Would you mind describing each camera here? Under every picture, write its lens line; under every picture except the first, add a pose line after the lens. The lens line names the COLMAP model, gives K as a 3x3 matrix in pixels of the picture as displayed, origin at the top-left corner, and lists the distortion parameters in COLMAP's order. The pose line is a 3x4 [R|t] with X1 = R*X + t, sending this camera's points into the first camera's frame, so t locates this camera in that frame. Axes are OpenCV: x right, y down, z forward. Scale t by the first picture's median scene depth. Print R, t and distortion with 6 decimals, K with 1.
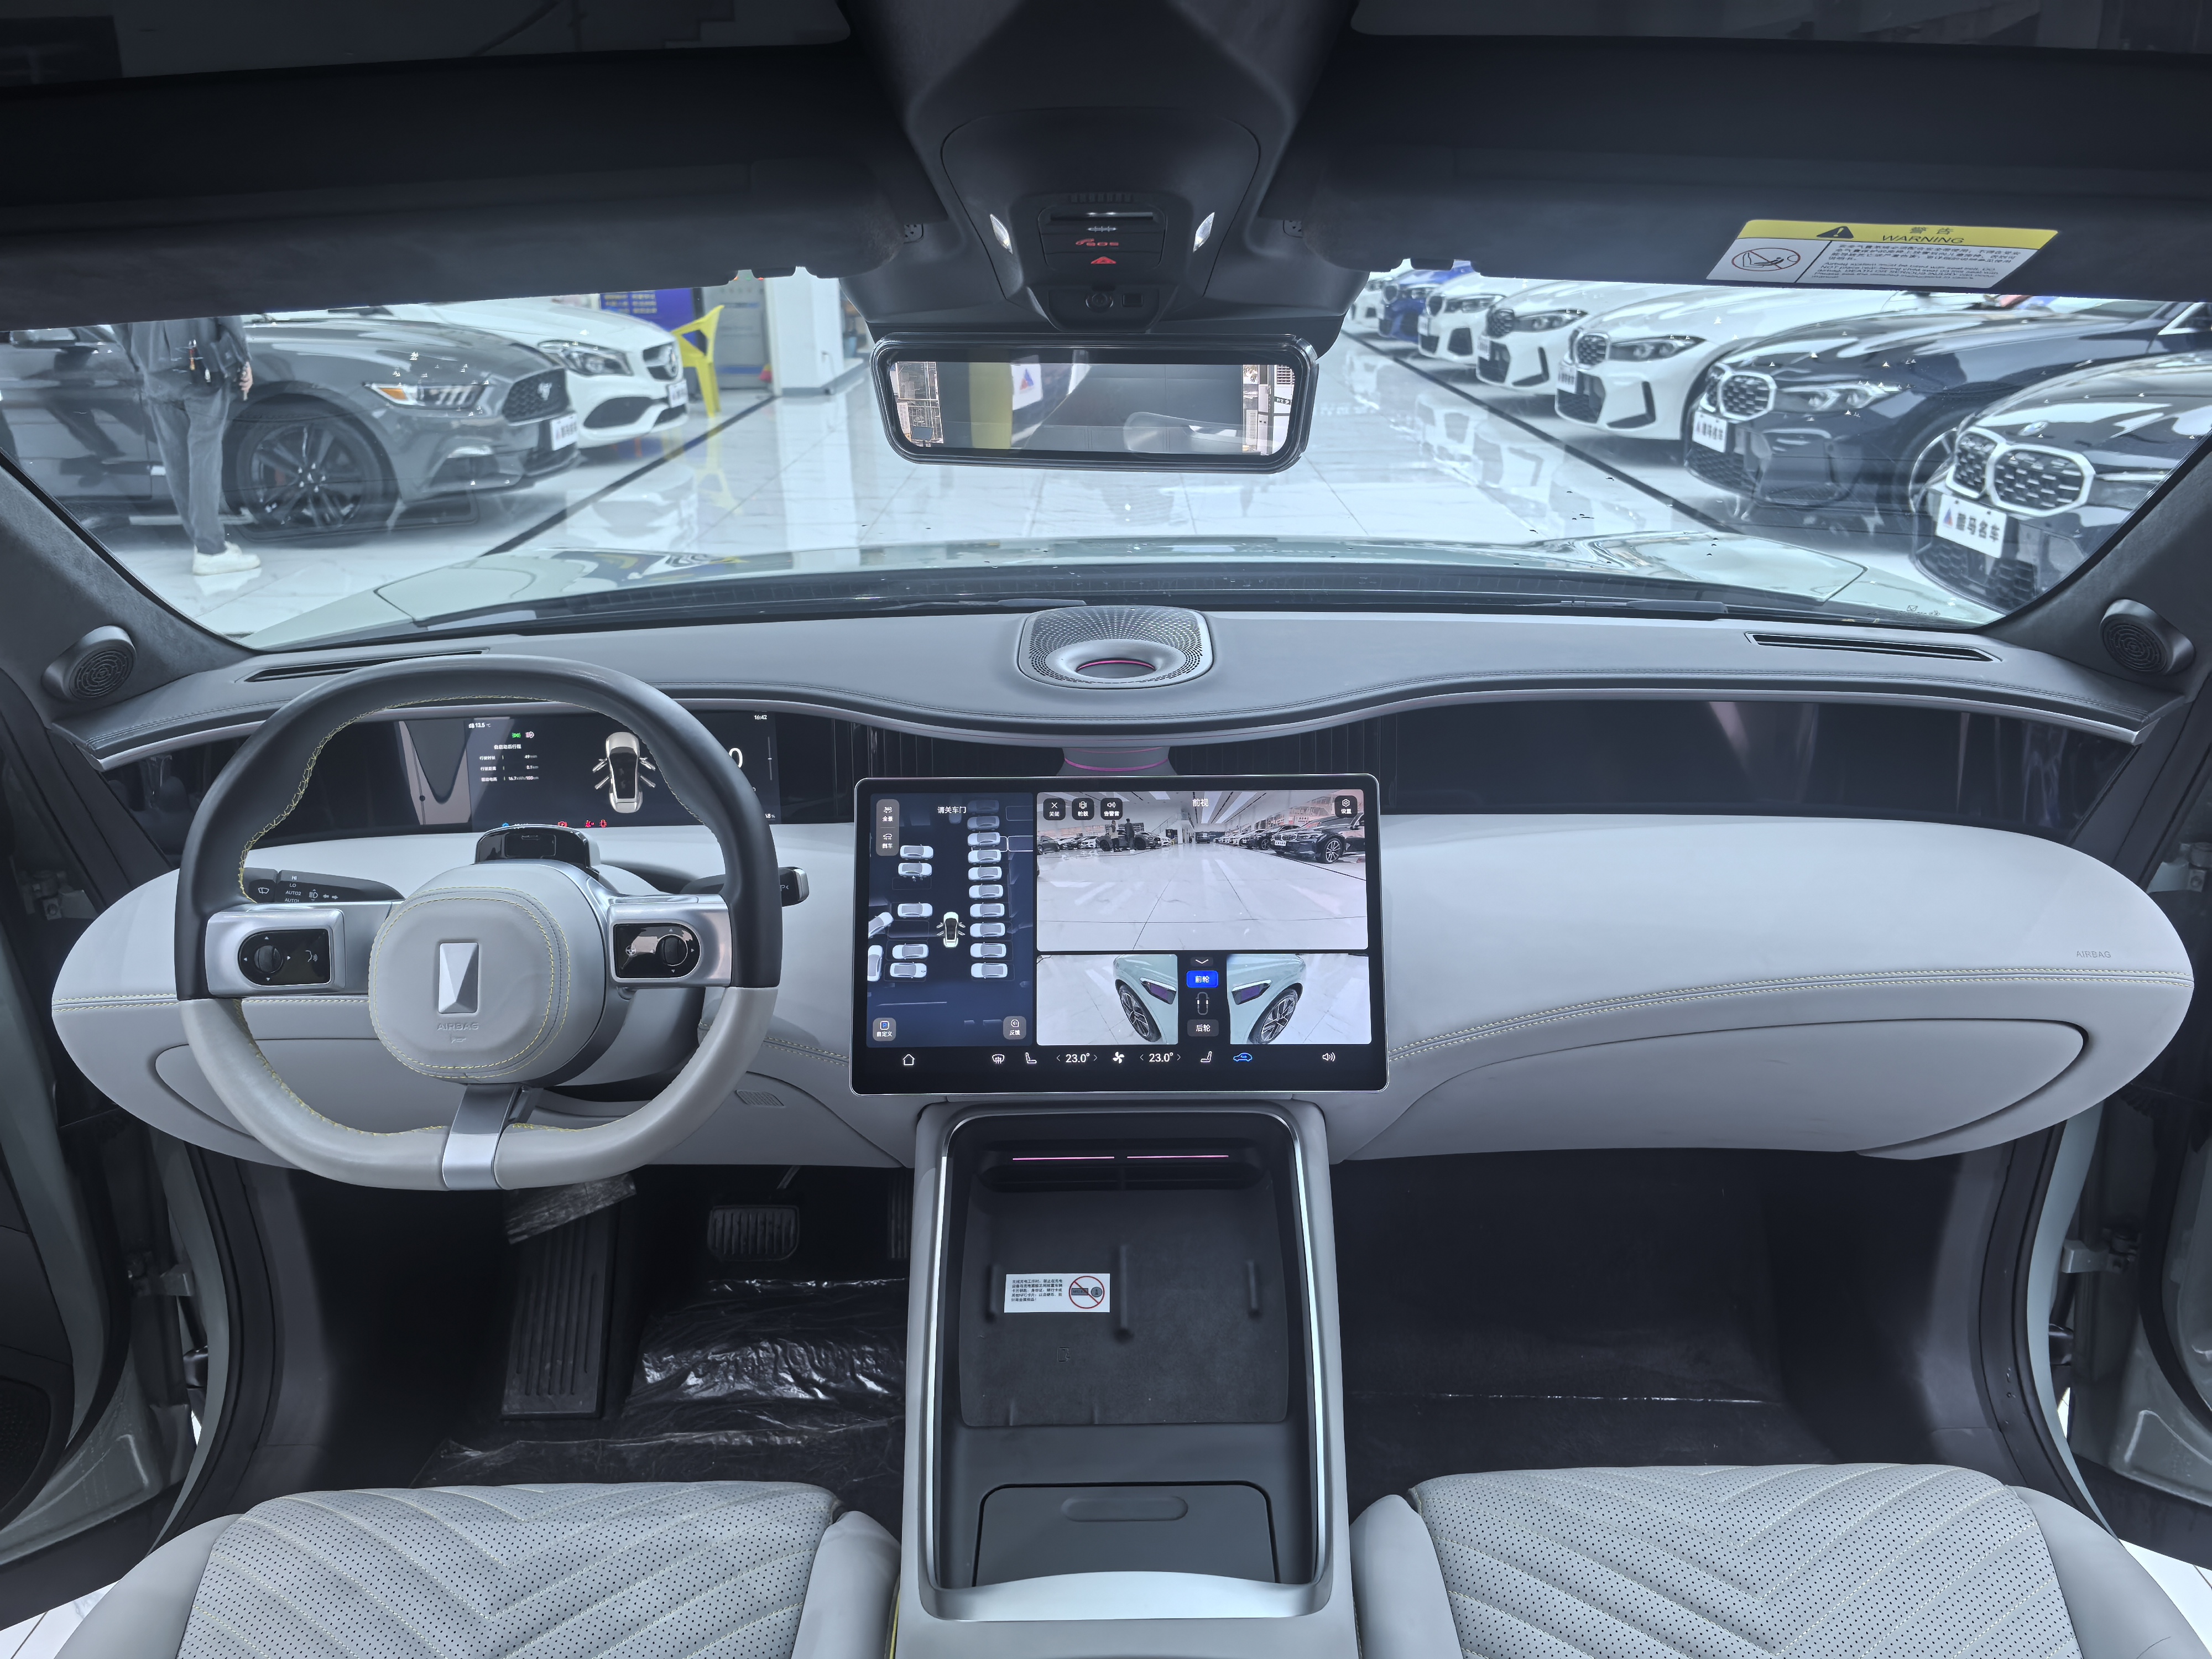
lens RADIAL K [[1797.6, 0, 1122.6], [0, 1797.6, 833.8], [0, 0, 1]] dist [0.072882, -0.080693]
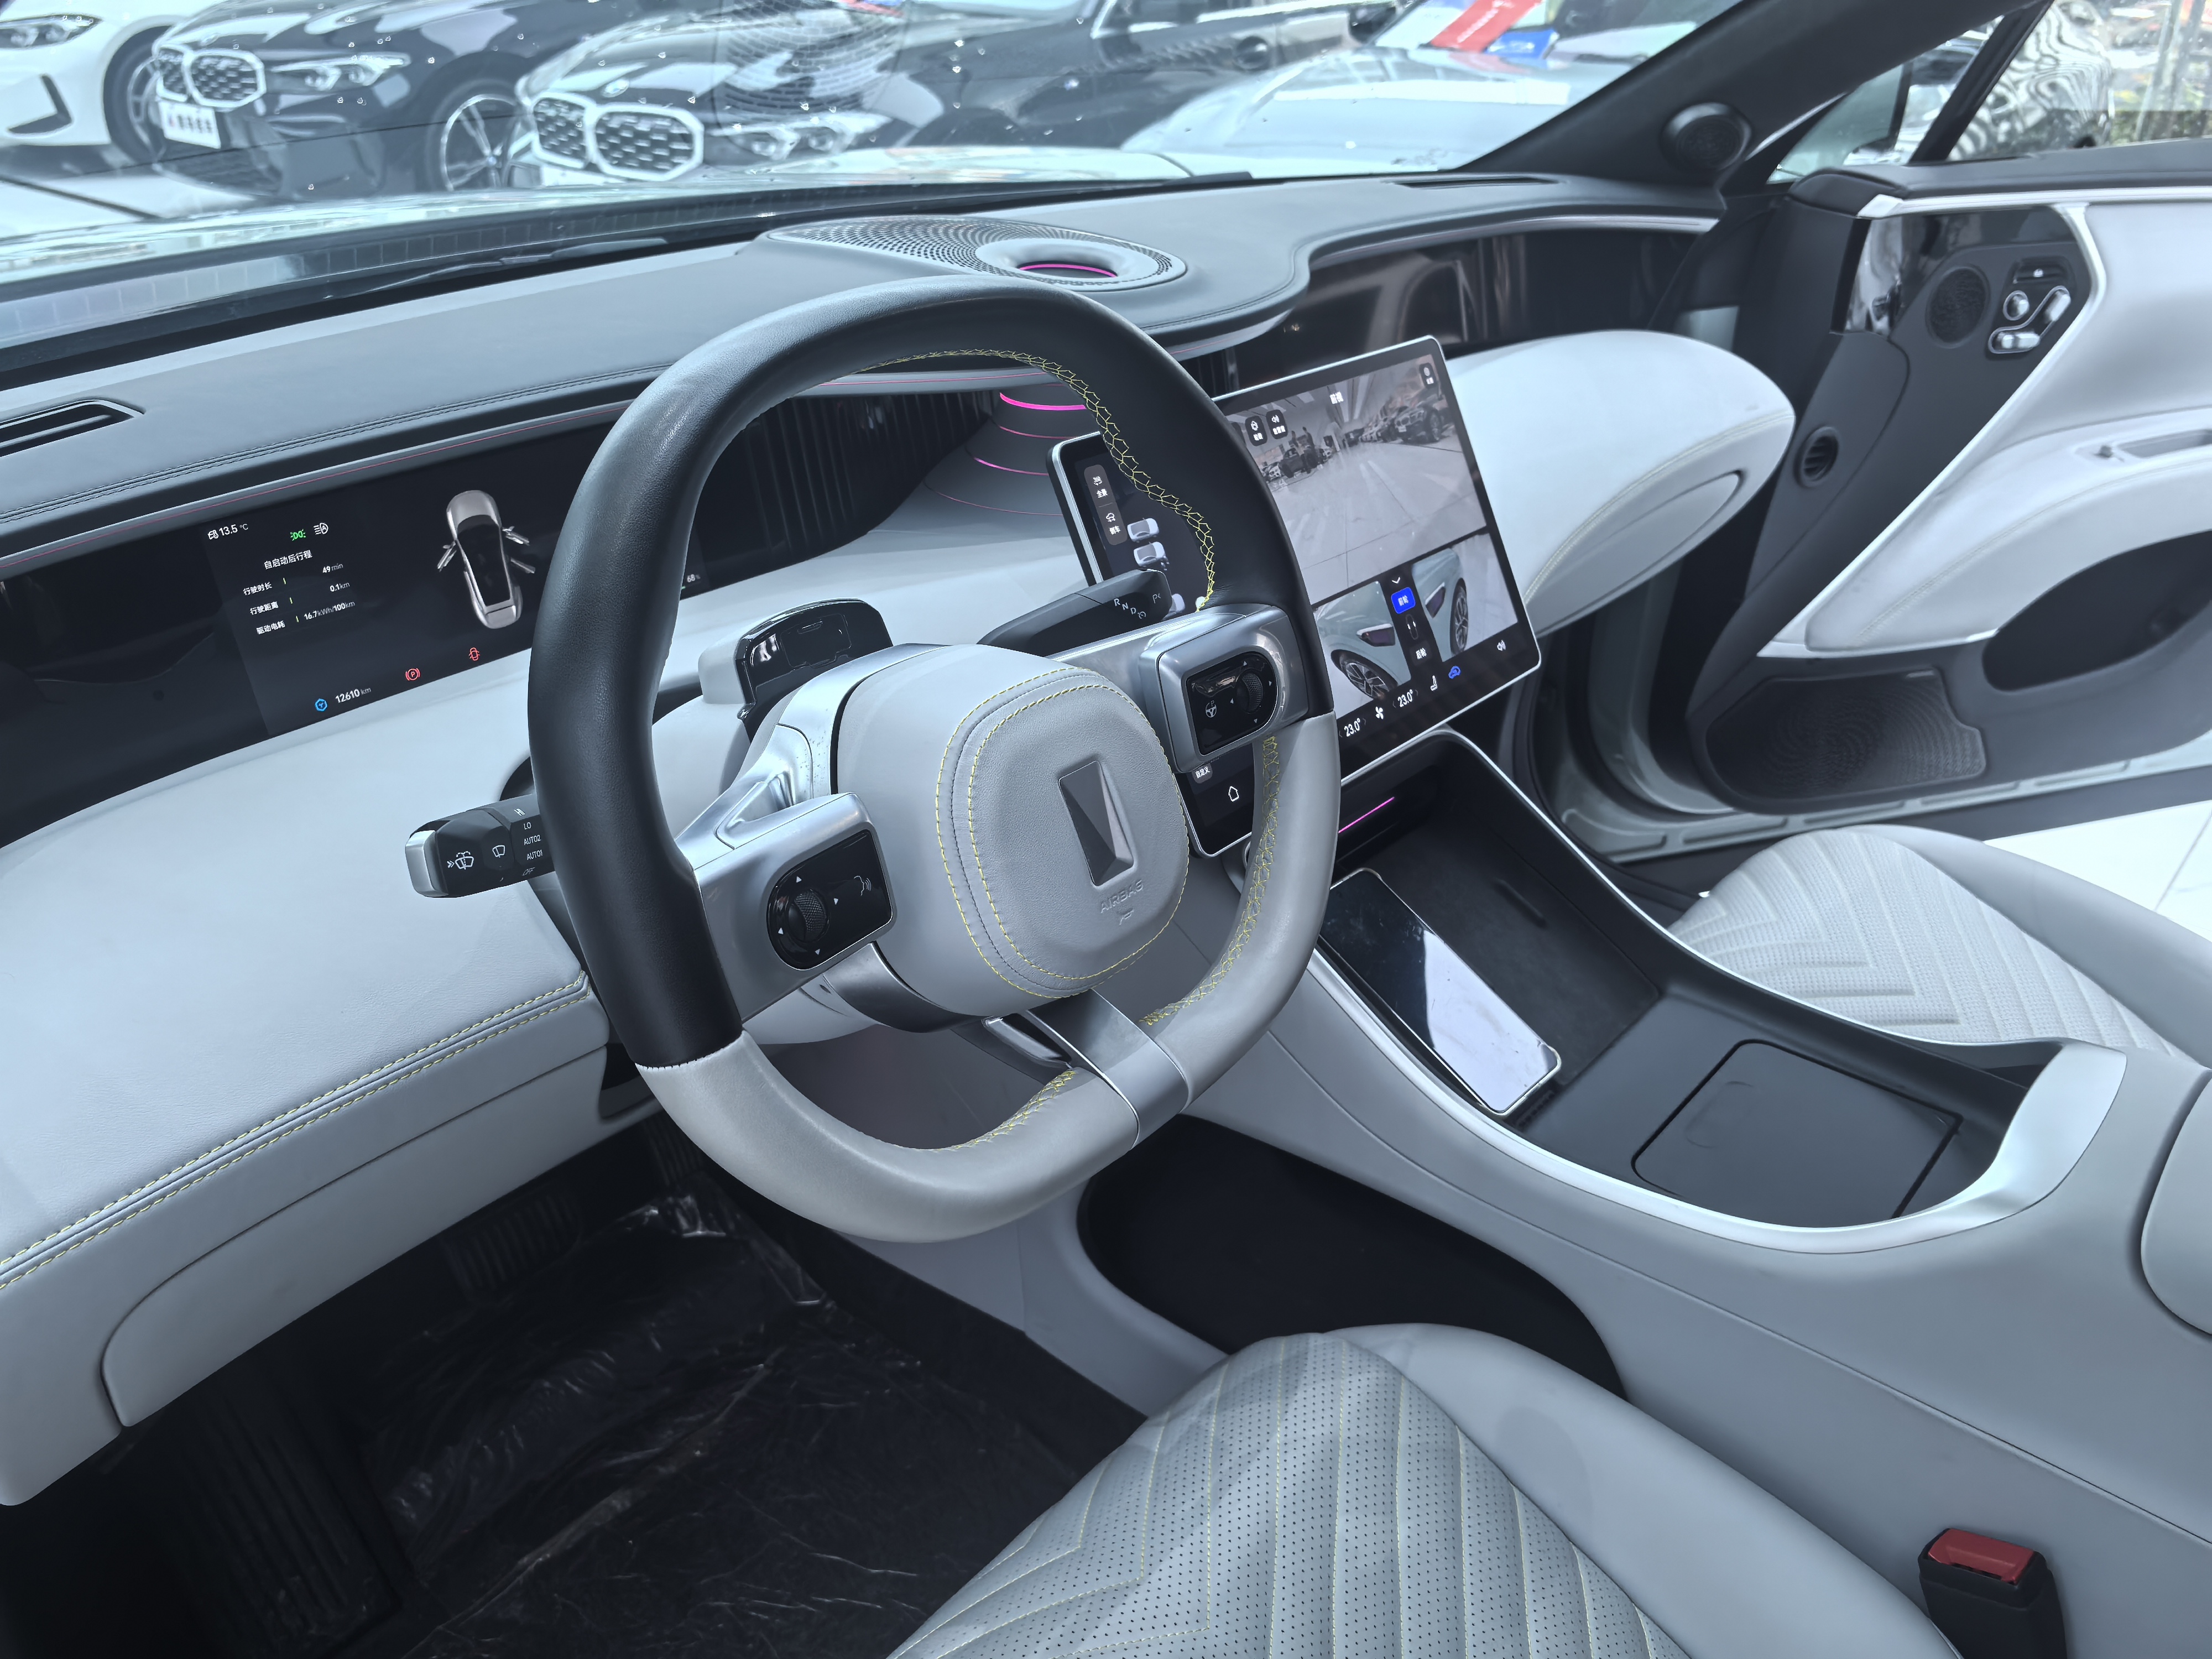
lens RADIAL K [[1797.6, 0, 1129.7], [0, 1797.6, 831.0], [0, 0, 1]] dist [0.072882, -0.080693]
pose [[0.643751, -0.330455, 0.690206, -0.663166], [0.229256, 0.943809, 0.238048, -0.049318], [-0.730087, 0.004991, 0.683336, 0.502737]]
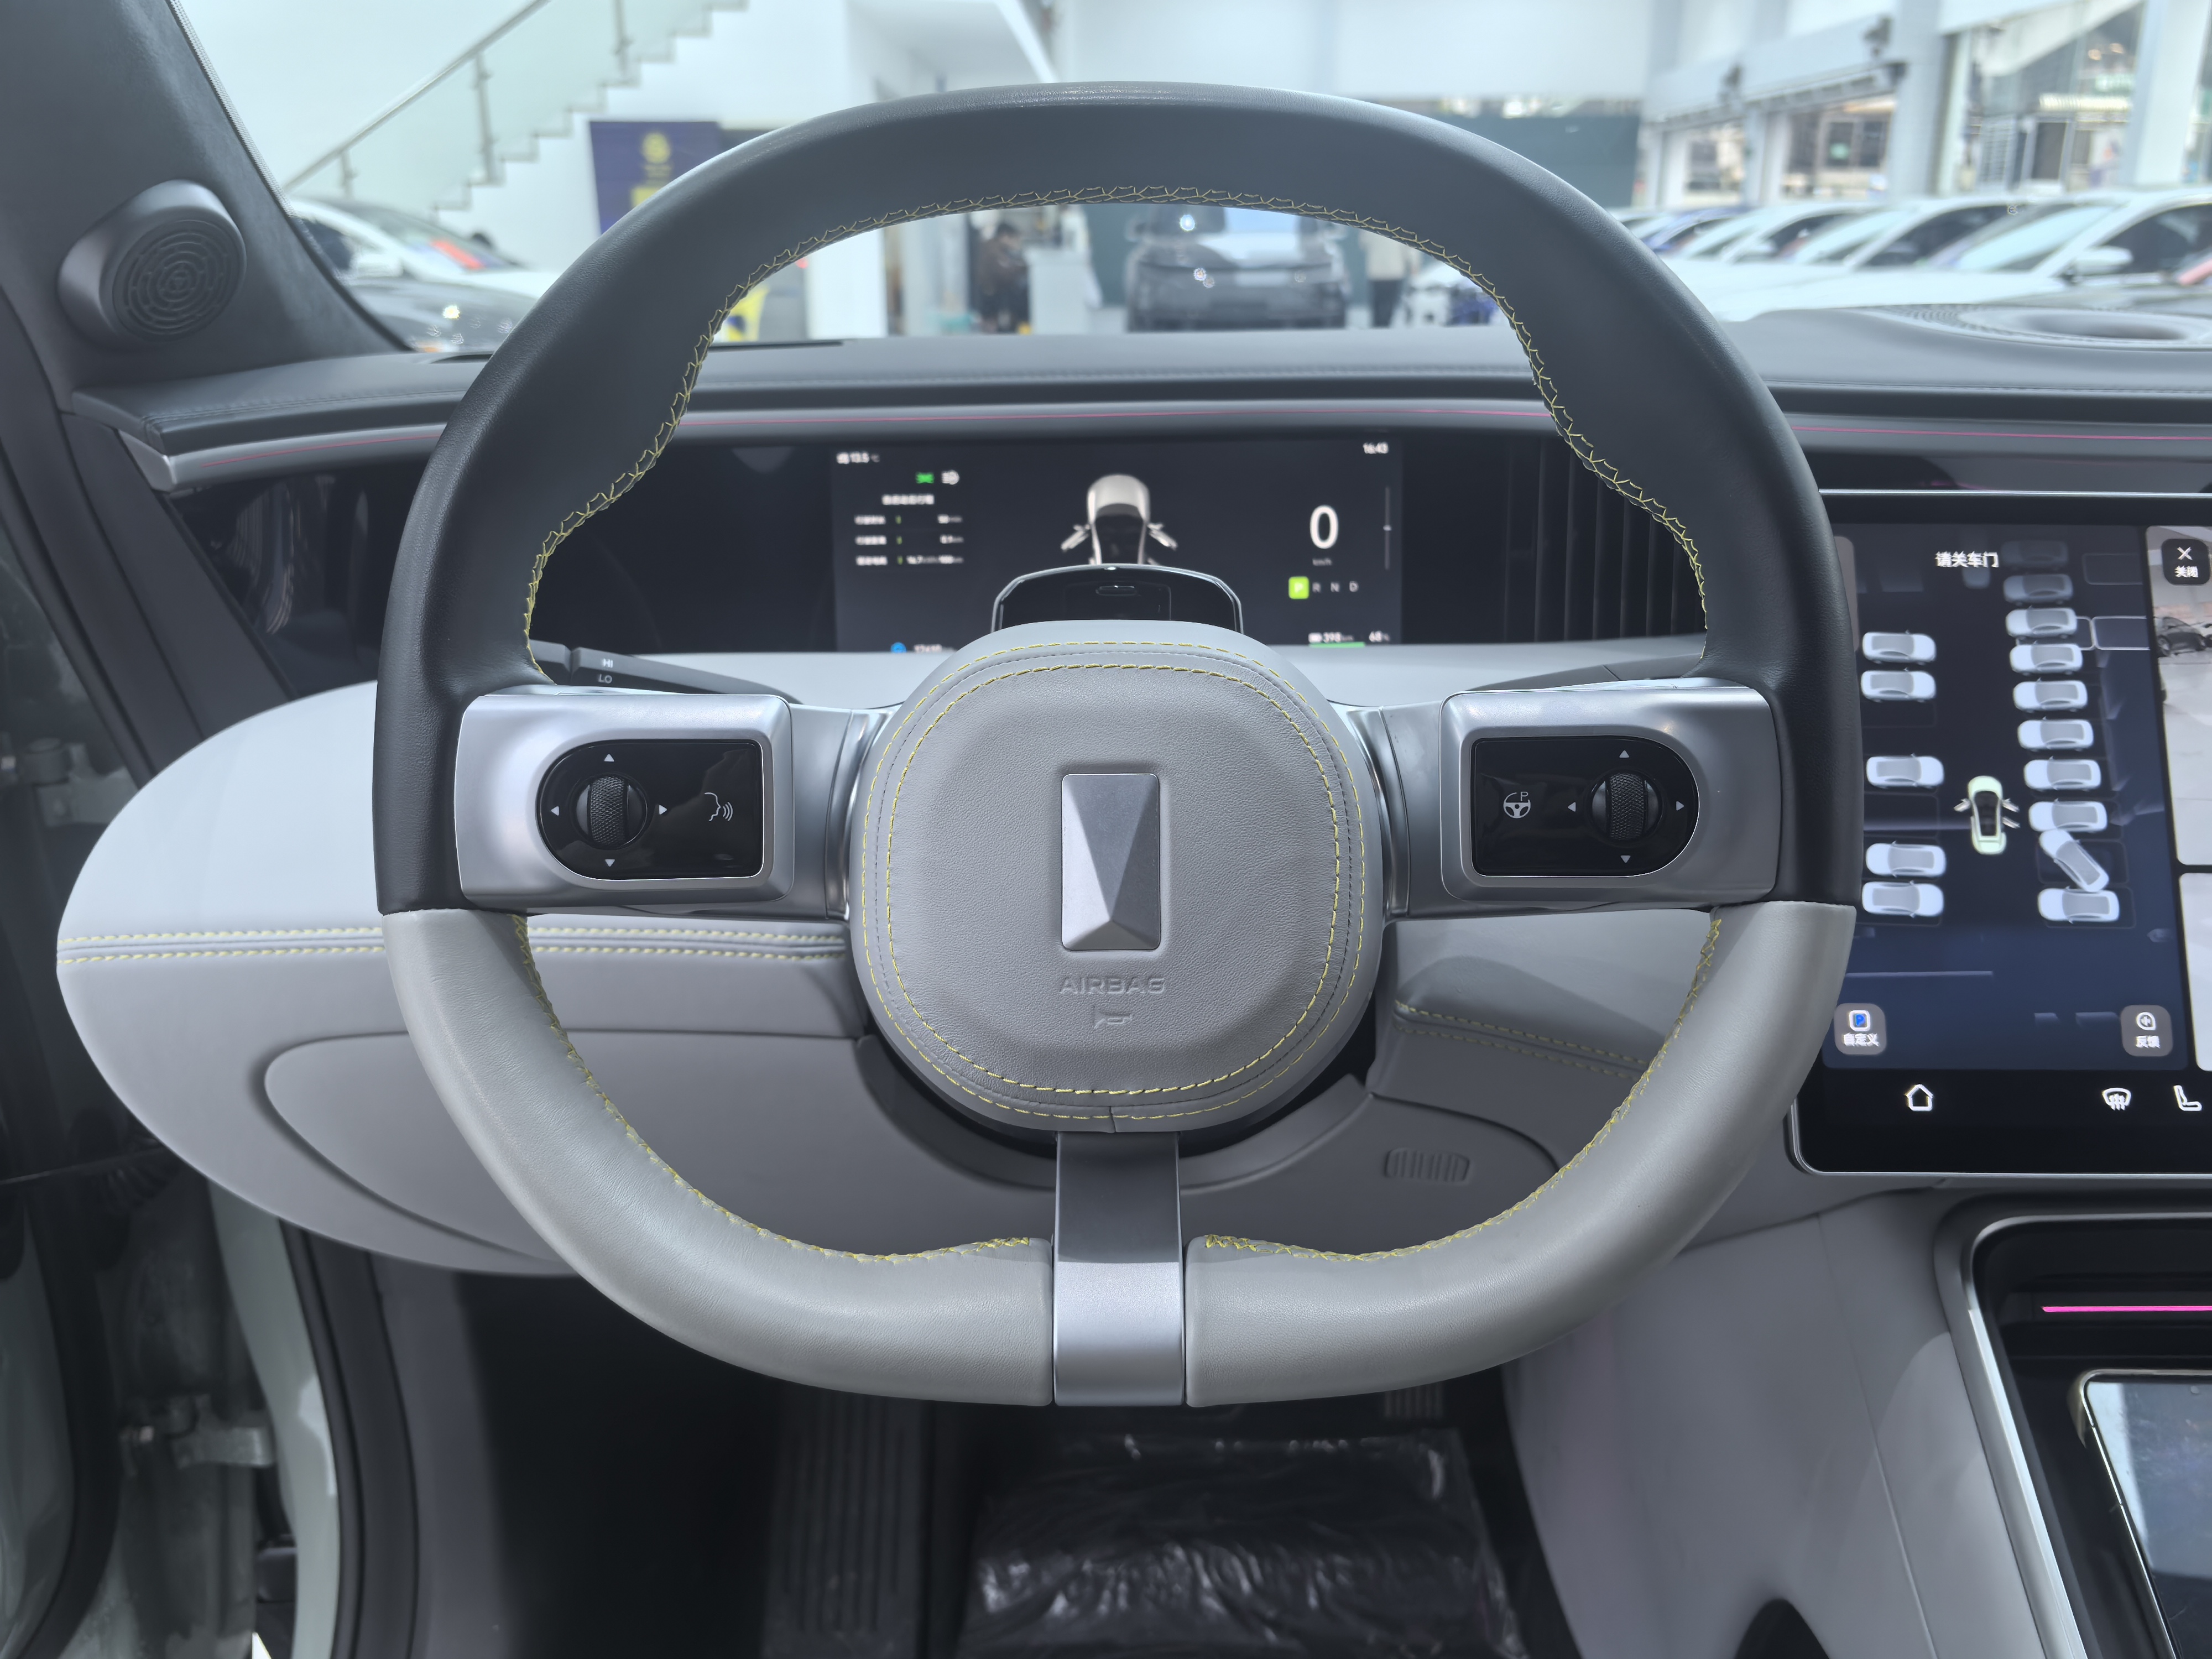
lens RADIAL K [[1797.6, 0, 1110.7], [0, 1797.6, 831.5], [0, 0, 1]] dist [0.072882, -0.080693]
pose [[0.999893, 0.013329, -0.006074, -0.313278], [-0.013462, 0.999660, -0.022343, 0.070519], [0.005774, 0.022423, 0.999732, 0.531086]]
